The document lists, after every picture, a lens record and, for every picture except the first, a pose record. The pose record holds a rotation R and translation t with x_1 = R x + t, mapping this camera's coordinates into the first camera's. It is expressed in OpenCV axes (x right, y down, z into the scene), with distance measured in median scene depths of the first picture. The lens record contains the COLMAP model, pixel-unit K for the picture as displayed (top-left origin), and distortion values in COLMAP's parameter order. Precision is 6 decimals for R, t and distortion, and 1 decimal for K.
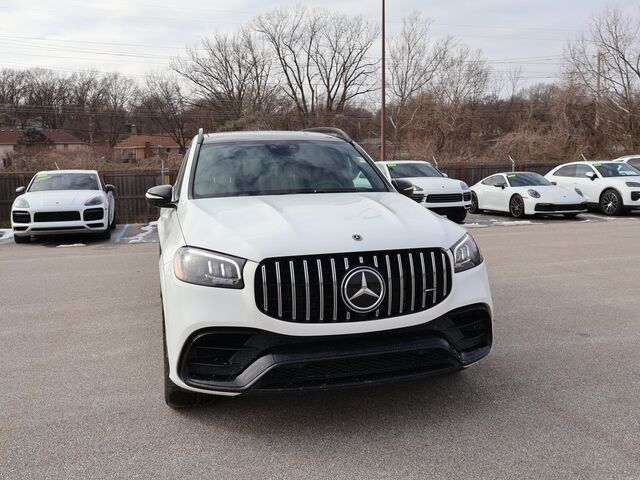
lens RADIAL K [[589.6, 0, 320.0], [0, 589.6, 240.0], [0, 0, 1]] dist [0.007273, 0.012302]
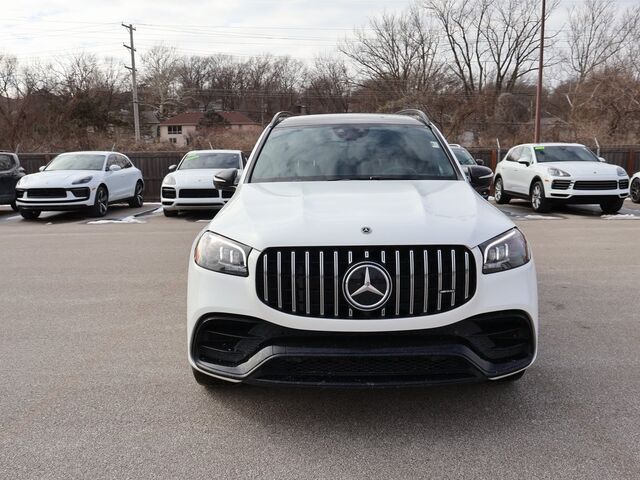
lens RADIAL K [[589.6, 0, 320.0], [0, 589.6, 240.0], [0, 0, 1]] dist [0.007273, 0.012302]
pose [[0.963923, 0.050272, -0.261389, 0.228444], [-0.041780, 0.998406, 0.037947, -0.020293], [0.262880, -0.025657, 0.964487, 0.073567]]
